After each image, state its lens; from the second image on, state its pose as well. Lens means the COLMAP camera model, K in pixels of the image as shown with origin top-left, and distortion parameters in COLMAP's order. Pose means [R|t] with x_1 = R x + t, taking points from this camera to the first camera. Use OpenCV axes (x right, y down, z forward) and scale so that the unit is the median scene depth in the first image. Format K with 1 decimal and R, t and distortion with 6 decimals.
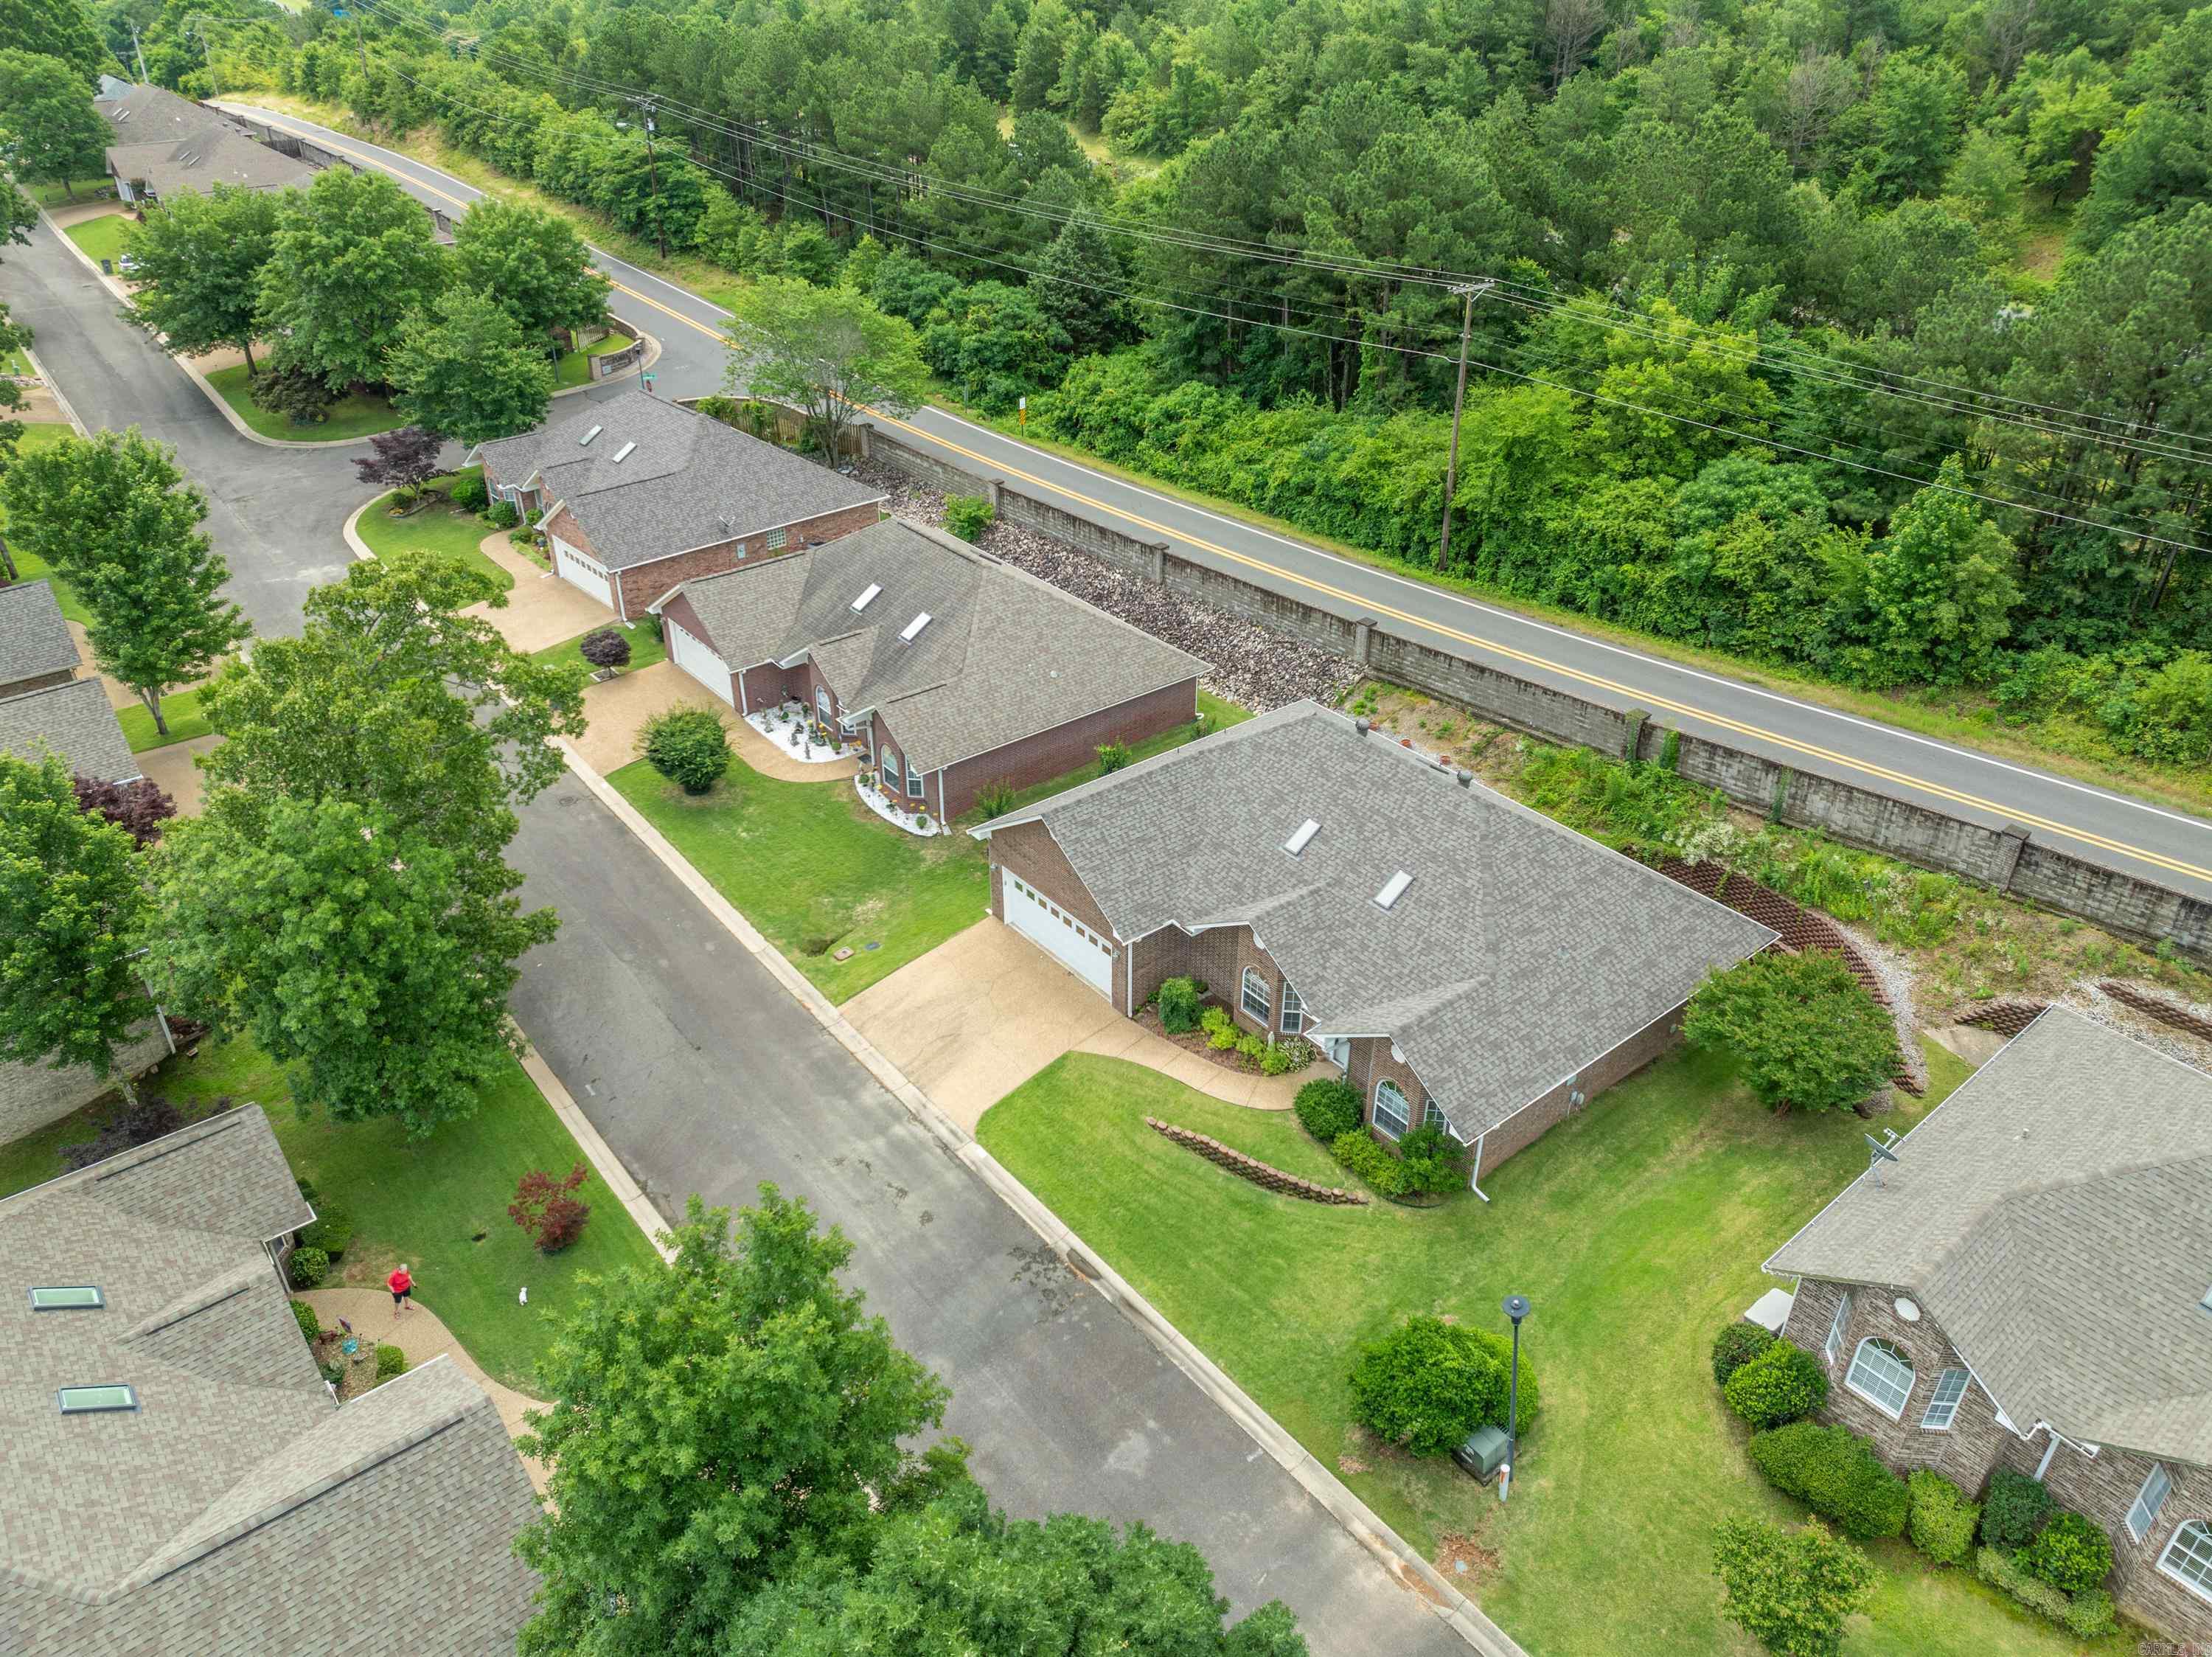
lens RADIAL K [[1545.4, 0, 1106.0], [0, 1545.4, 828.5], [0, 0, 1]] dist [-0.033933, -0.006718]
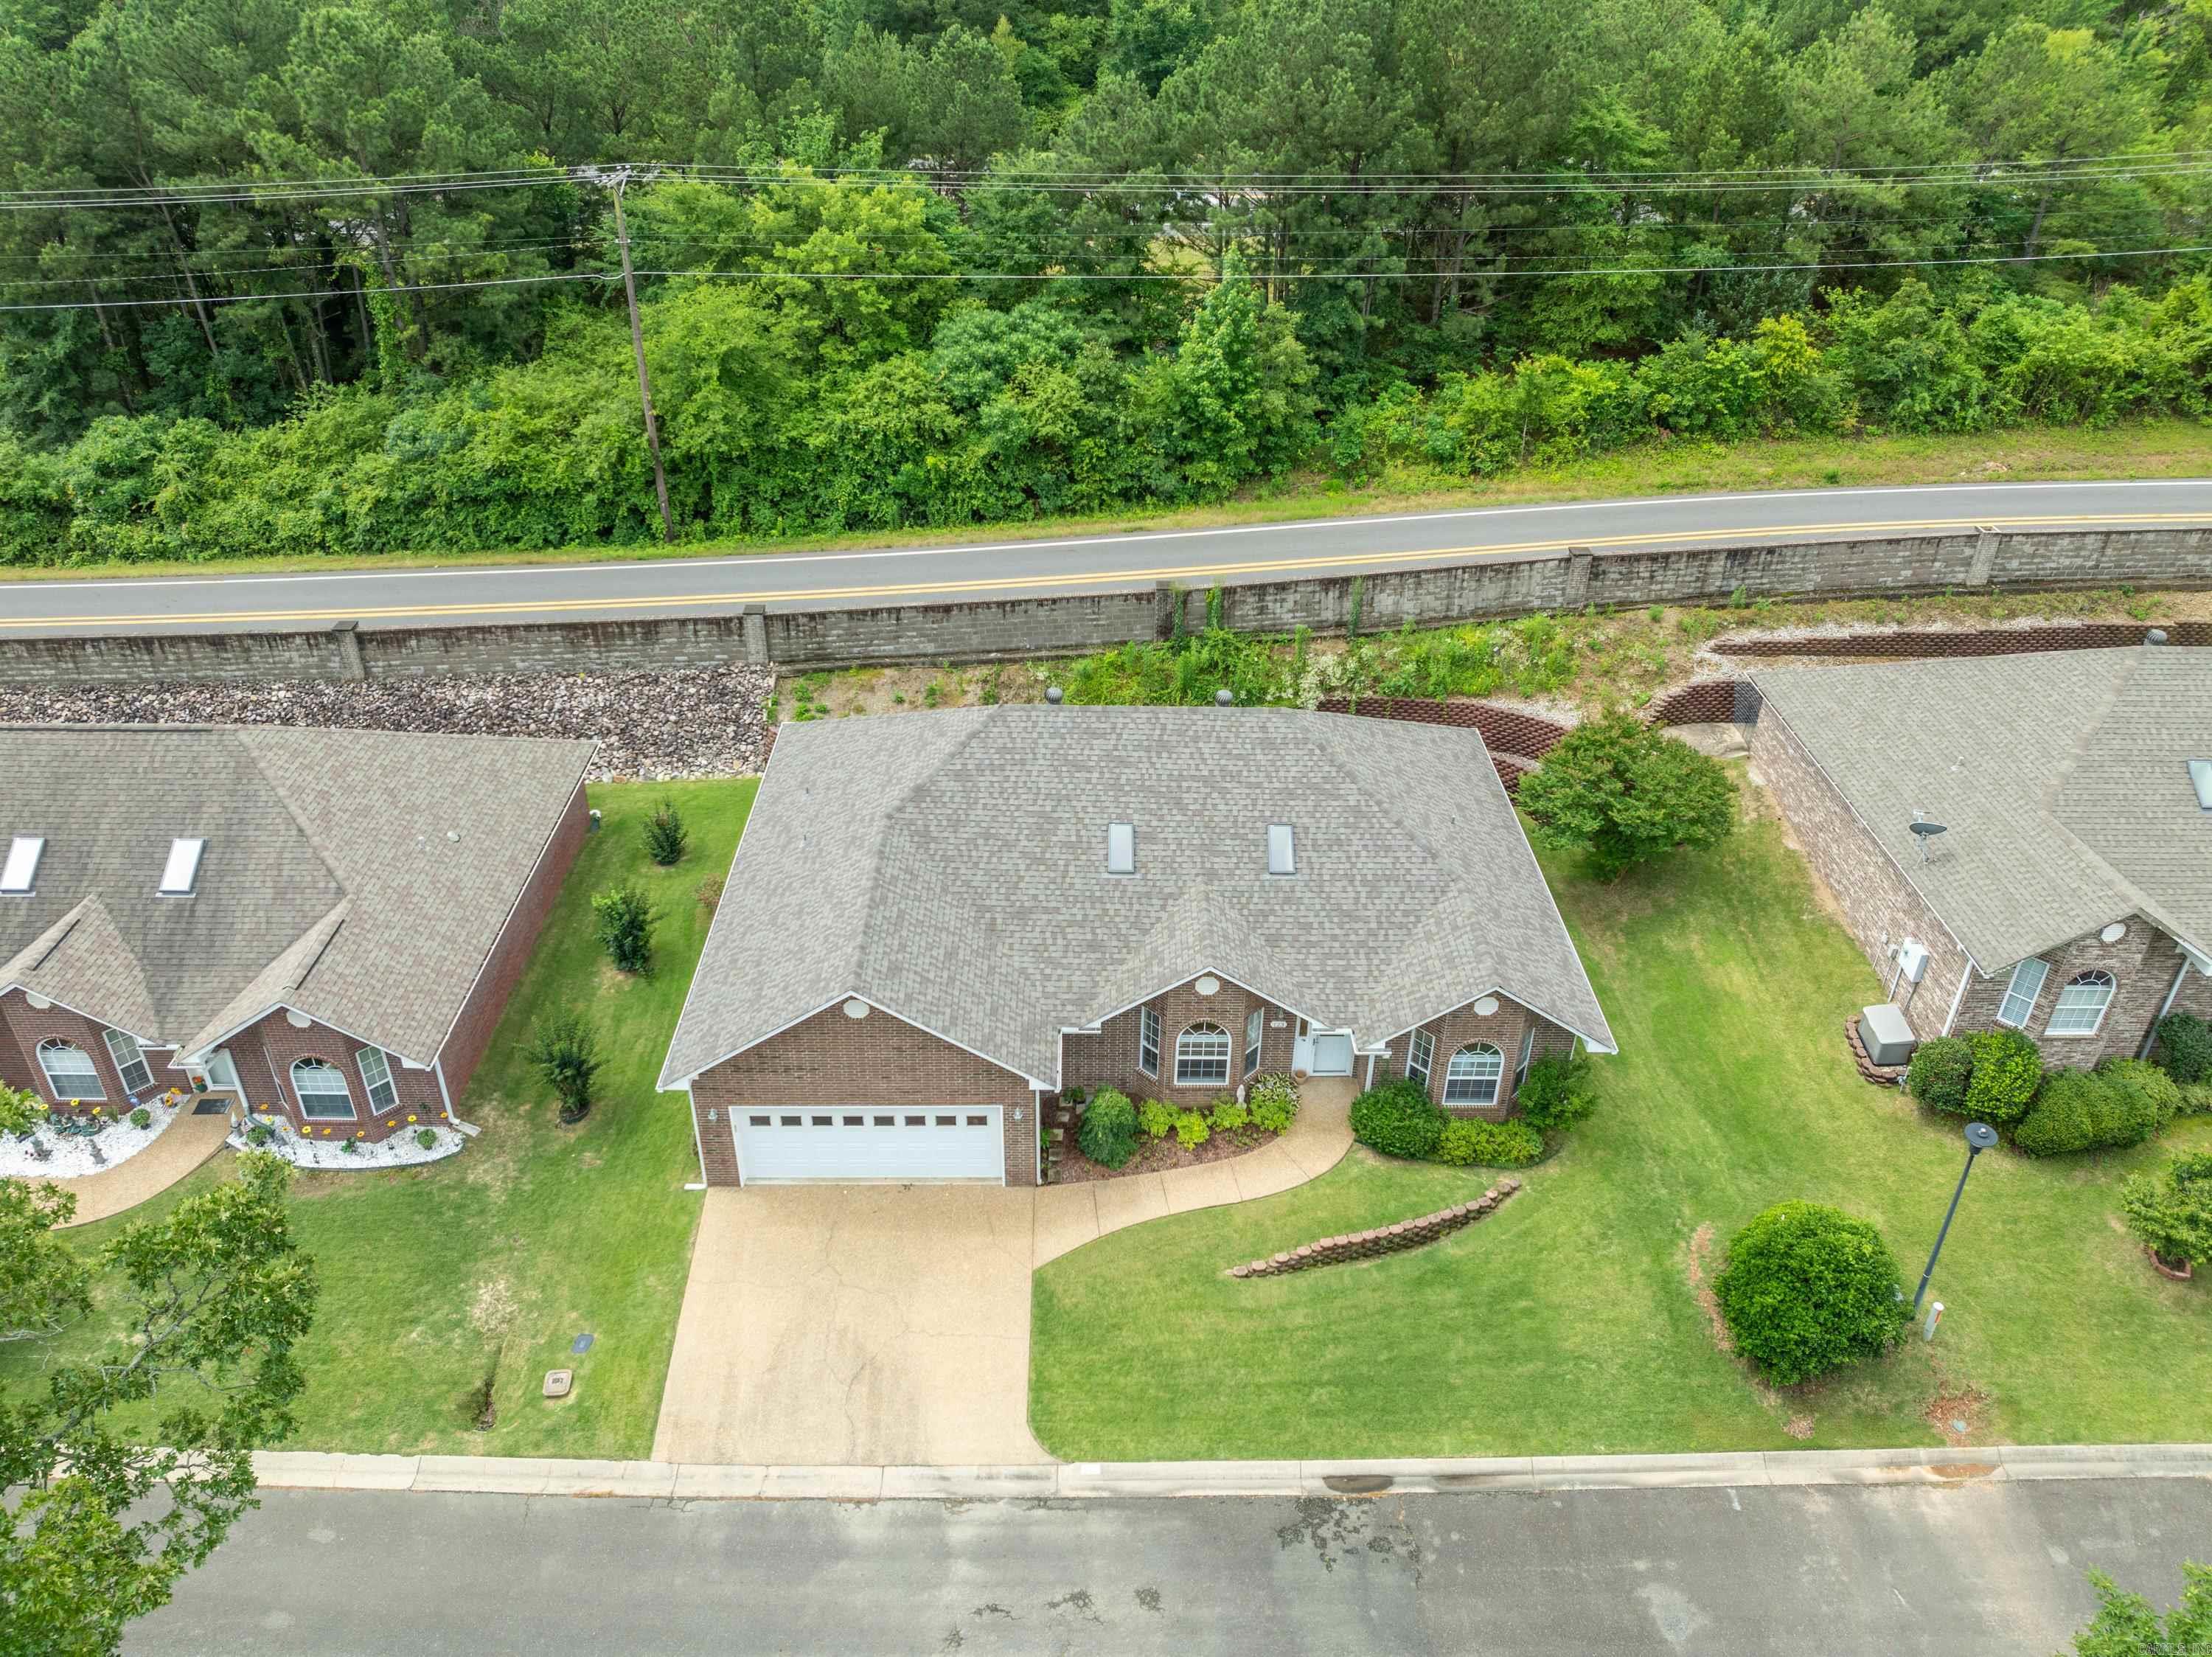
lens RADIAL K [[1584.8, 0, 1106.0], [0, 1584.8, 828.5], [0, 0, 1]] dist [-0.037036, -0.004221]
pose [[0.612794, -0.412144, 0.674256, -0.315977], [0.397394, 0.898211, 0.187869, -0.121109], [-0.683053, 0.152820, 0.714202, 0.355449]]
